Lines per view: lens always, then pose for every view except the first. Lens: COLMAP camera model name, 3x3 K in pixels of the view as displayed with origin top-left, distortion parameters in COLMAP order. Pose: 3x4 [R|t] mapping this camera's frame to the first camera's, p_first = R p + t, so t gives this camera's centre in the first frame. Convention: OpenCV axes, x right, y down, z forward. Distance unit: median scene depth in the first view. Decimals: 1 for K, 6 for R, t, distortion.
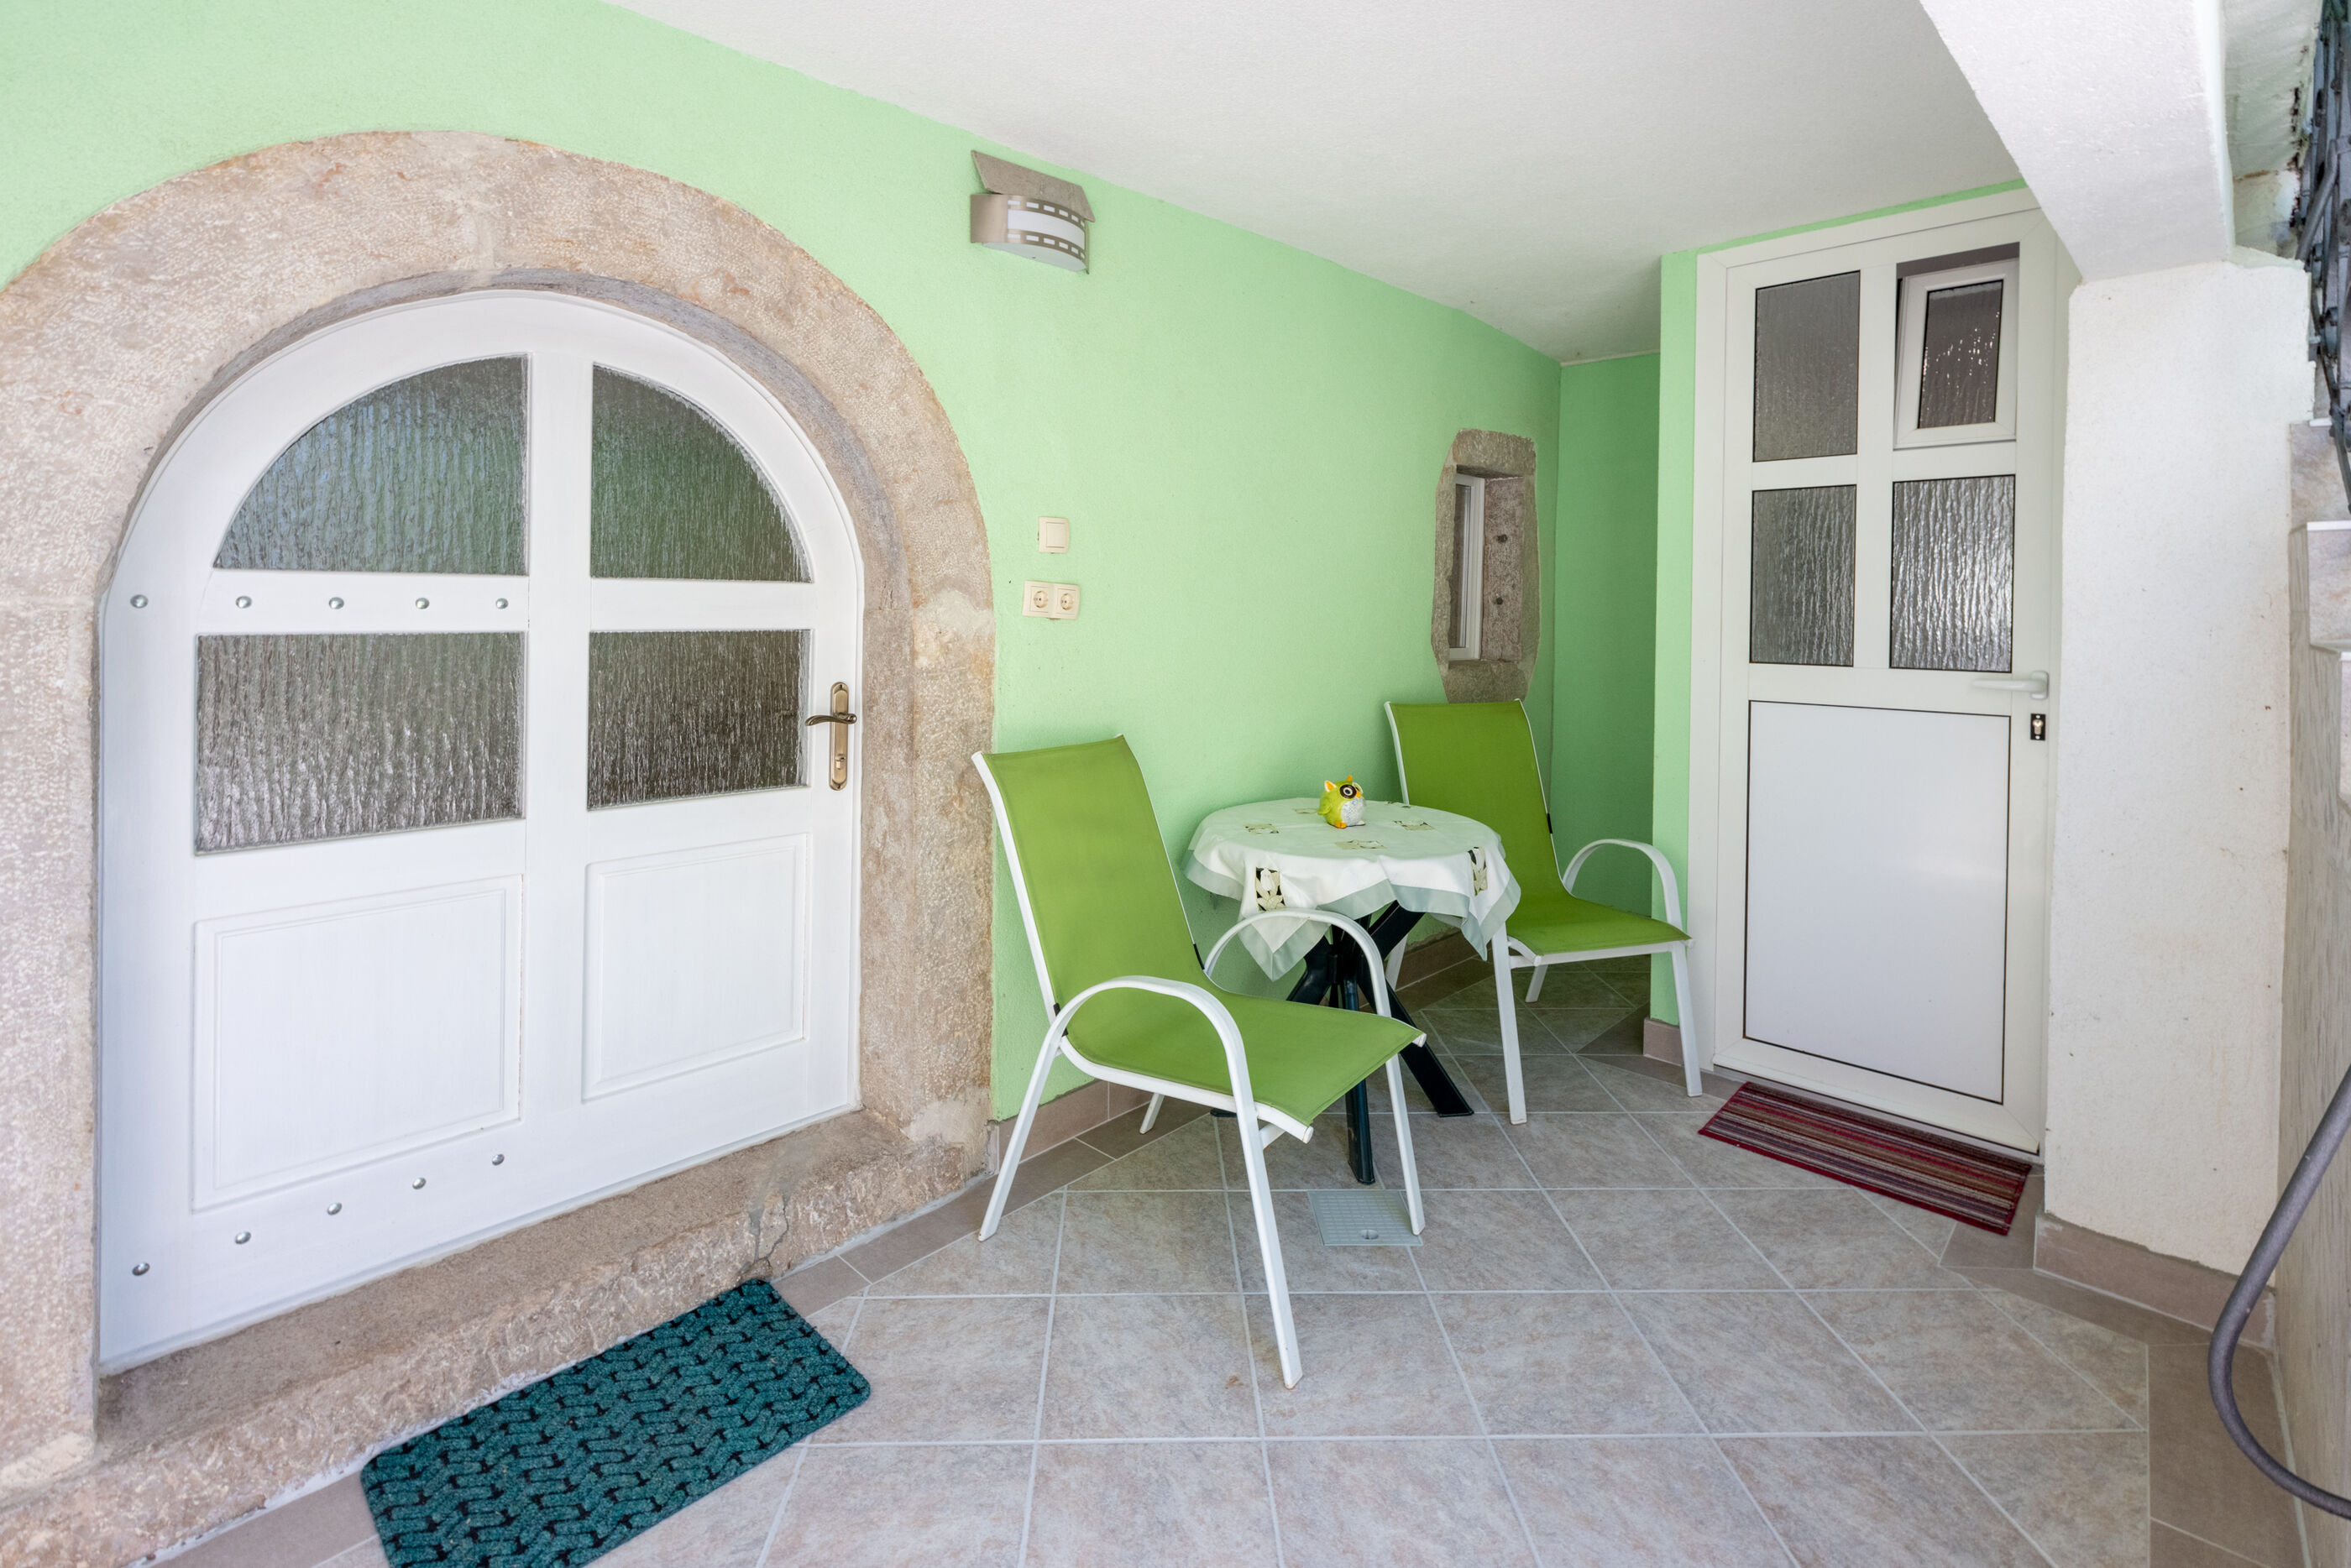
lens RADIAL K [[1086.3, 0, 1172.3], [0, 1086.3, 635.9], [0, 0, 1]] dist [0.000817, -0.000006]
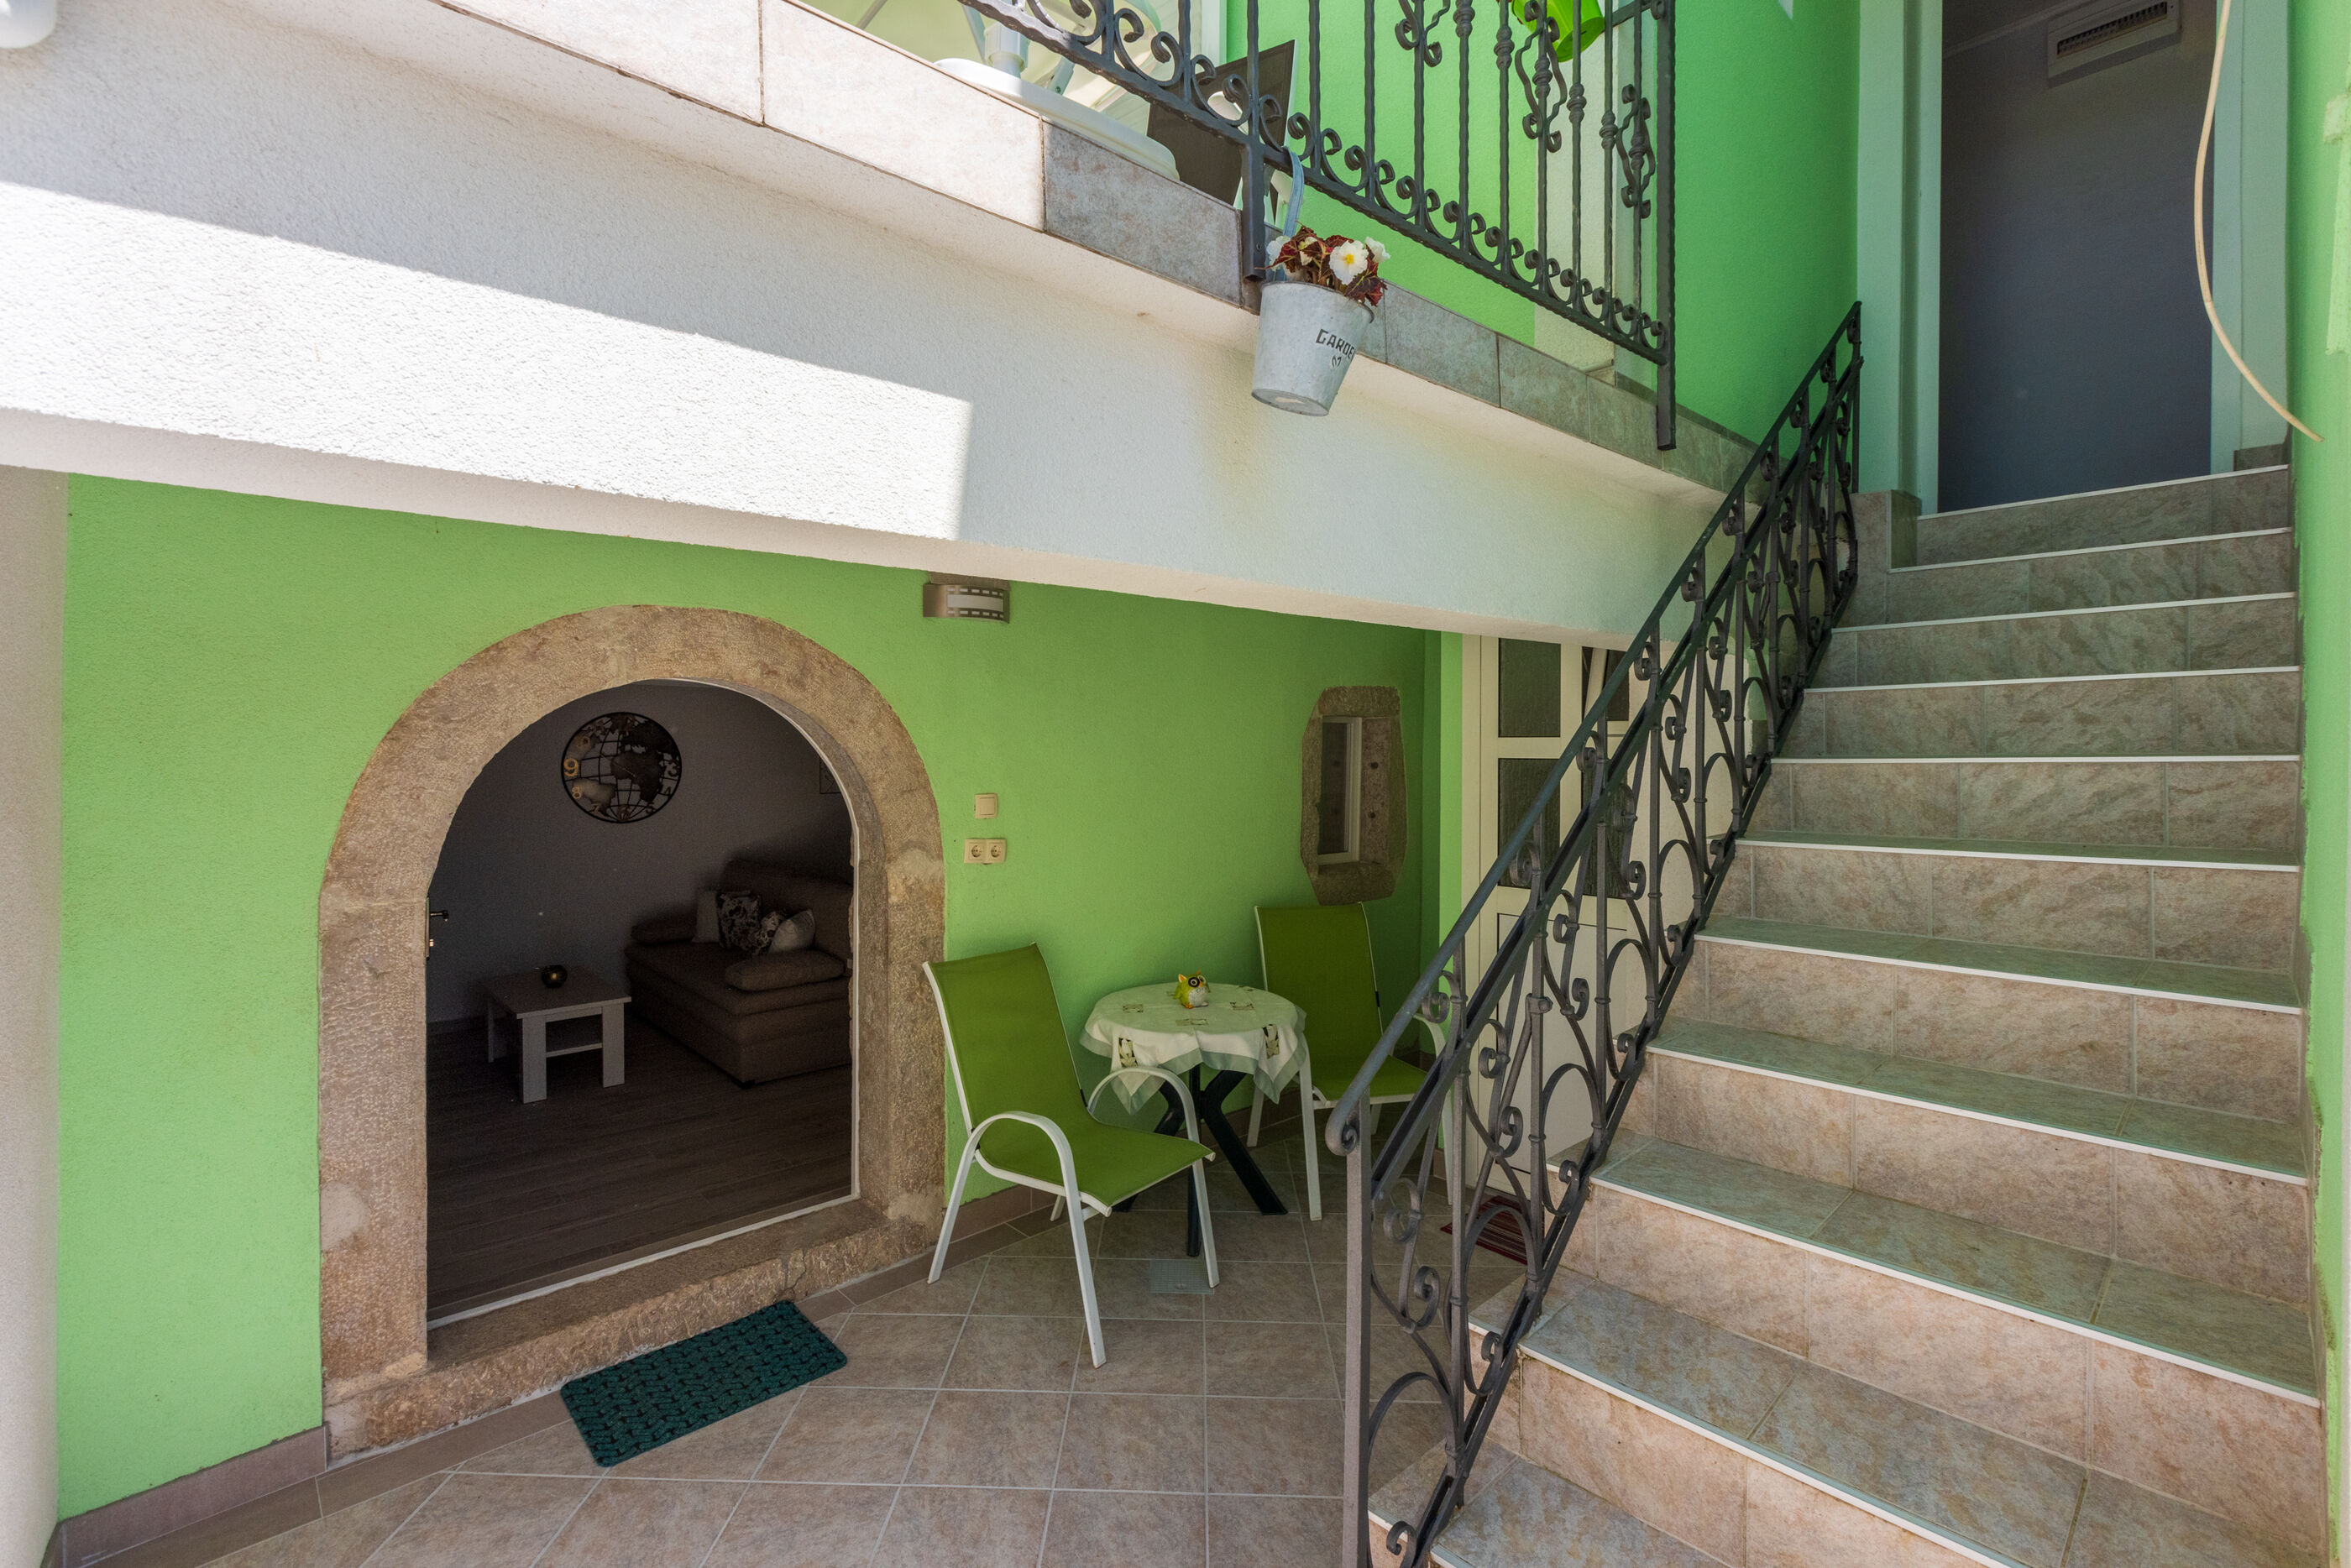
lens RADIAL K [[1065.1, 0, 1131.3], [0, 1065.1, 751.0], [0, 0, 1]] dist [0.001953, 0.000326]
pose [[0.995228, -0.018018, -0.095901, 0.279018], [0.015991, 0.999633, -0.021869, -0.164950], [0.096260, 0.020231, 0.995151, -0.508288]]
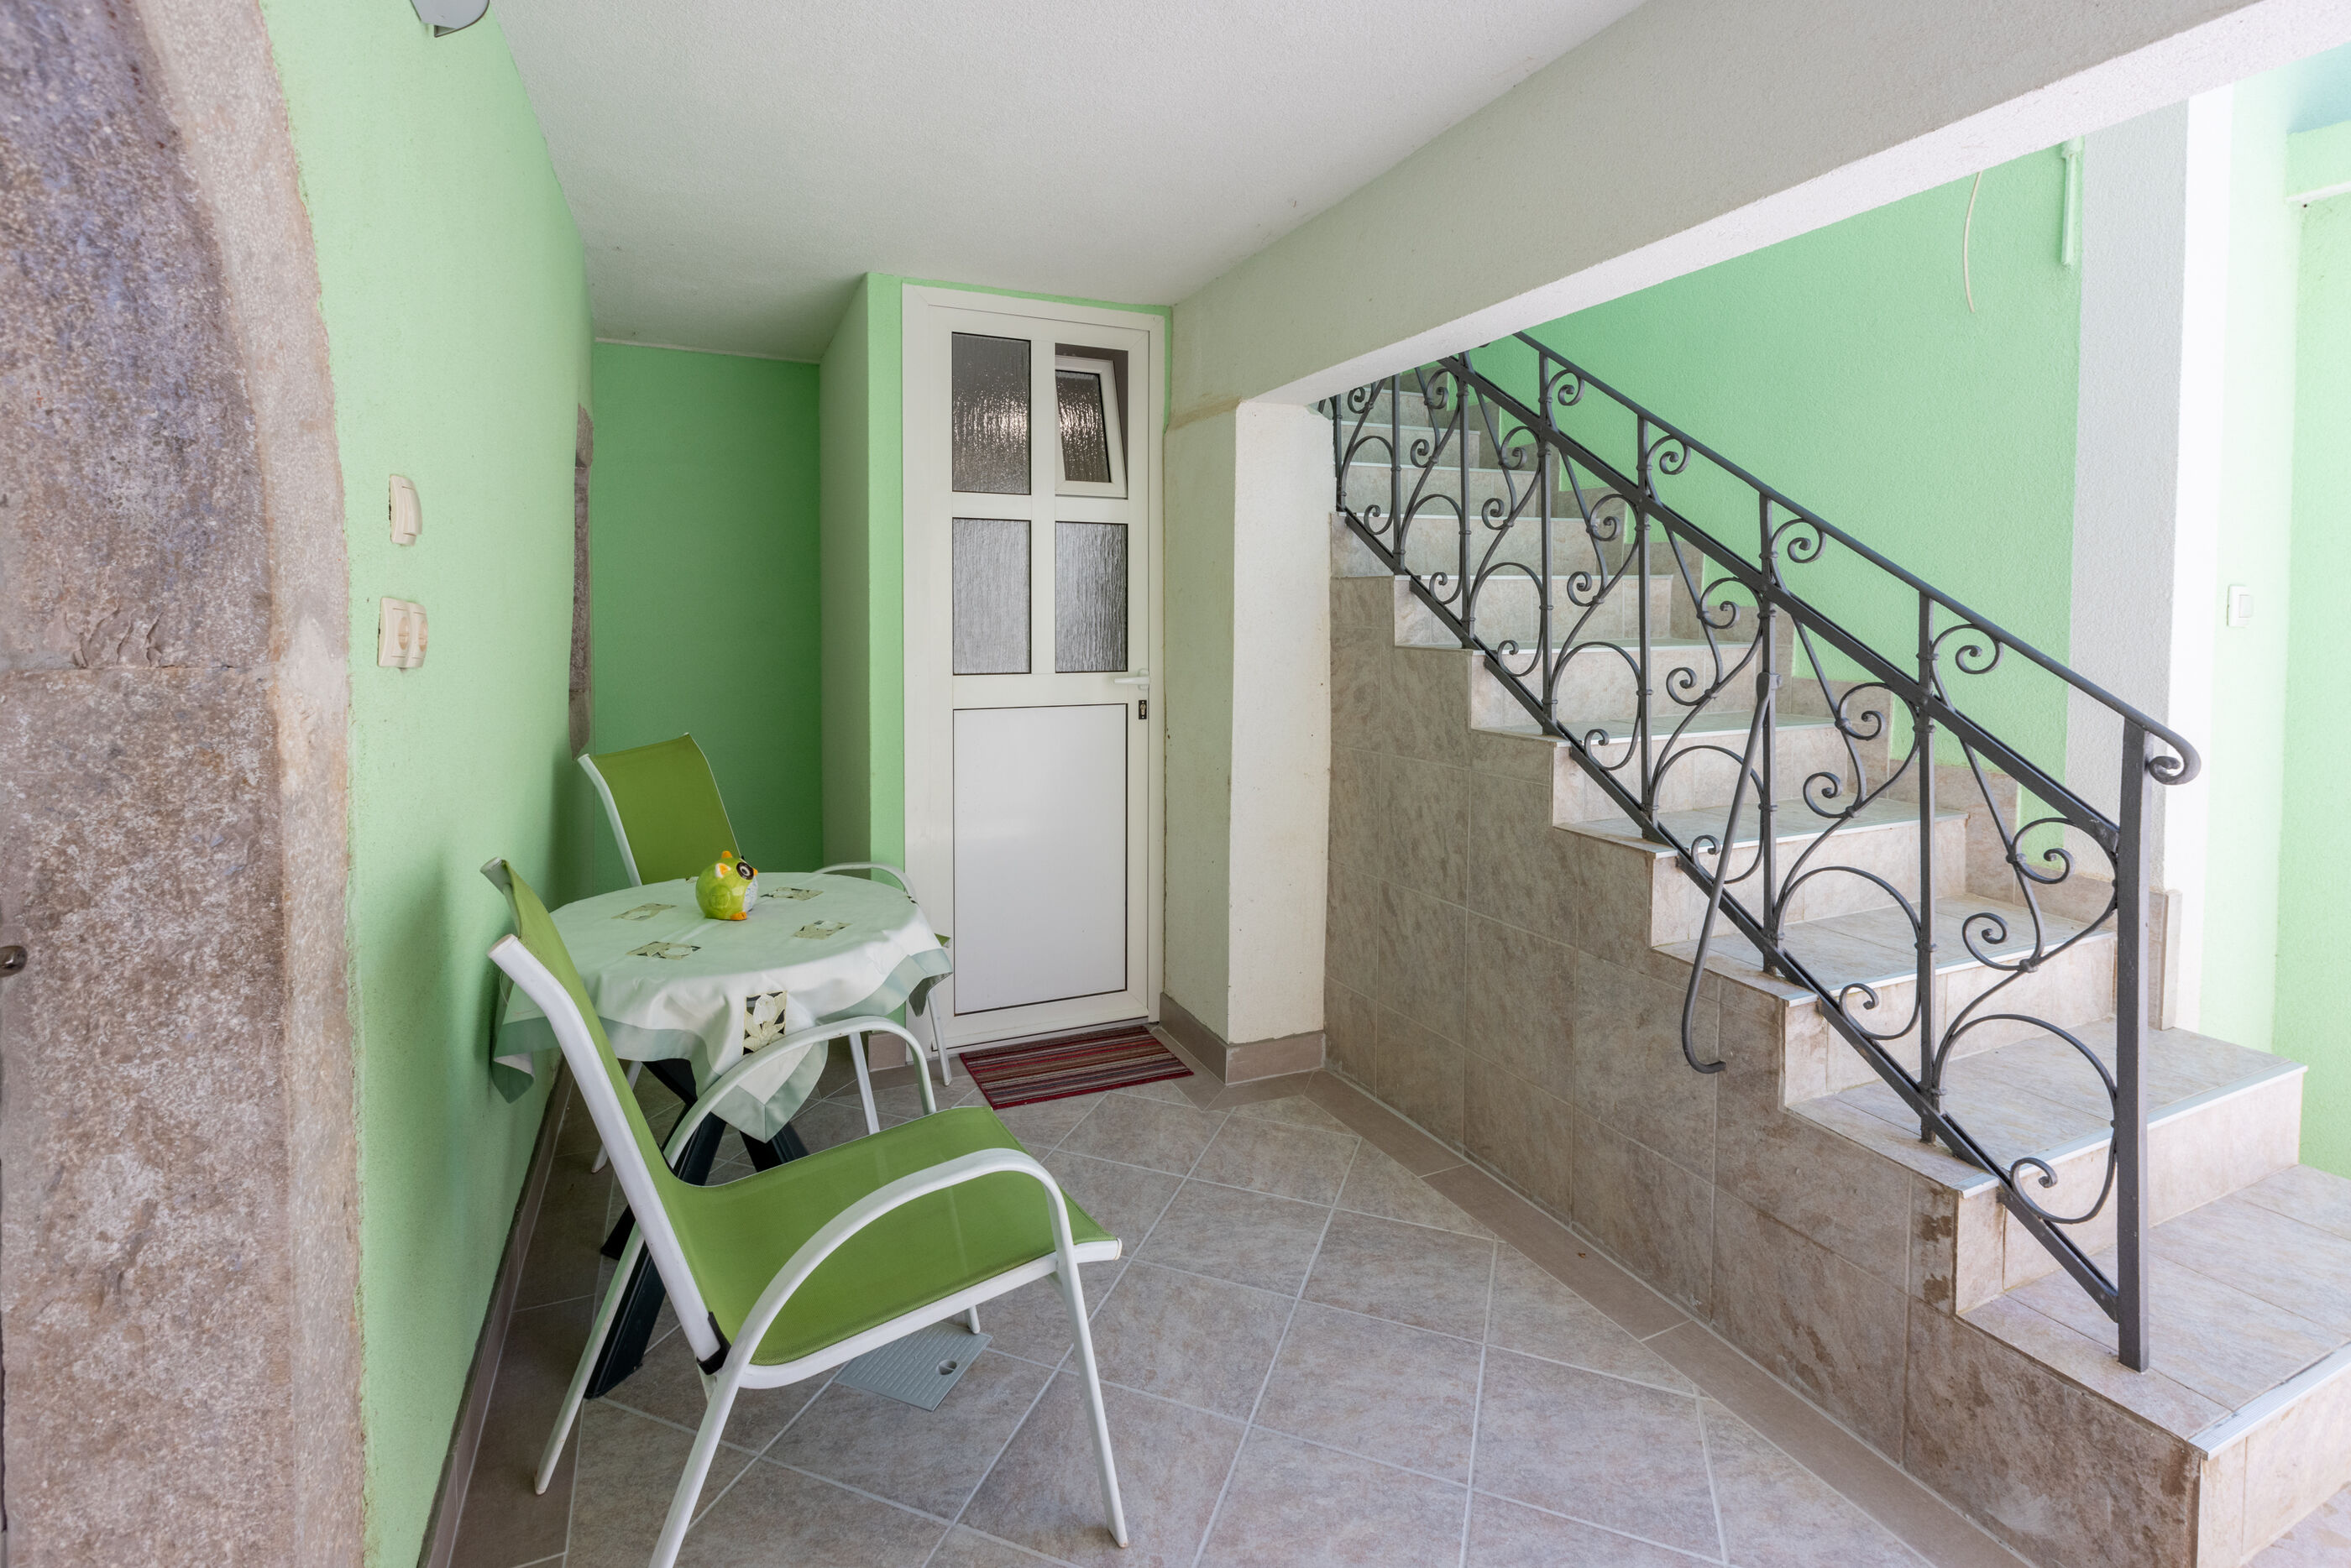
lens RADIAL K [[1073.7, 0, 1170.1], [0, 1073.7, 665.5], [0, 0, 1]] dist [0.000974, 0.000150]
pose [[0.384467, -0.049741, 0.921798, -0.535060], [0.030611, 0.998685, 0.041122, -0.032566], [-0.922631, 0.012407, 0.385484, 0.535468]]
